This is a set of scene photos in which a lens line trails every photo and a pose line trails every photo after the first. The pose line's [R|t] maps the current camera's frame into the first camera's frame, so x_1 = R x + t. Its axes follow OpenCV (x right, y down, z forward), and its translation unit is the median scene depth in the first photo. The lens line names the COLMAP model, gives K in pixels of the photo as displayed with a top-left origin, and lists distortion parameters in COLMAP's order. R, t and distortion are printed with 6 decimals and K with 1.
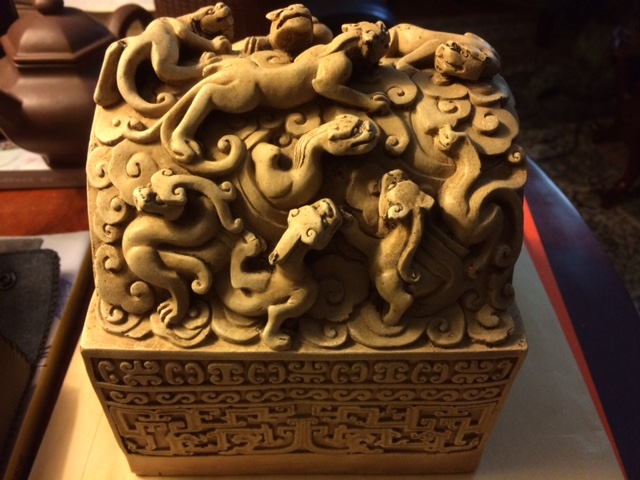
lens RADIAL K [[535.5, 0, 317.7], [0, 535.5, 240.2], [0, 0, 1]] dist [0.060554, 0.000949]
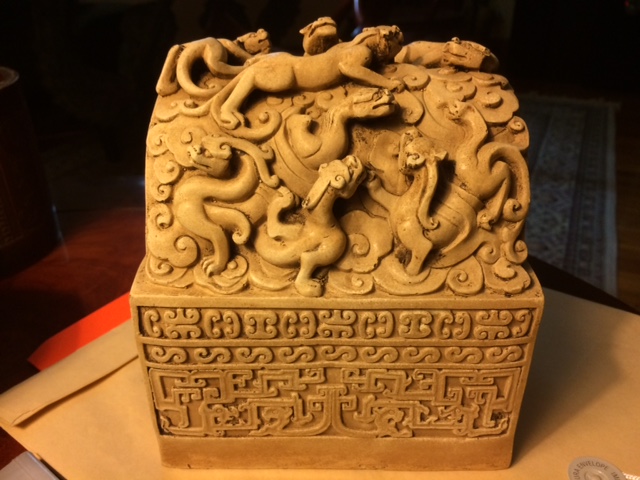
lens RADIAL K [[535.5, 0, 317.6], [0, 535.5, 236.1], [0, 0, 1]] dist [0.060554, 0.000949]
pose [[0.999350, -0.008582, -0.035003, -0.018024], [0.000741, 0.975921, -0.218123, 0.320743], [0.036032, 0.217956, 0.975293, -0.080303]]
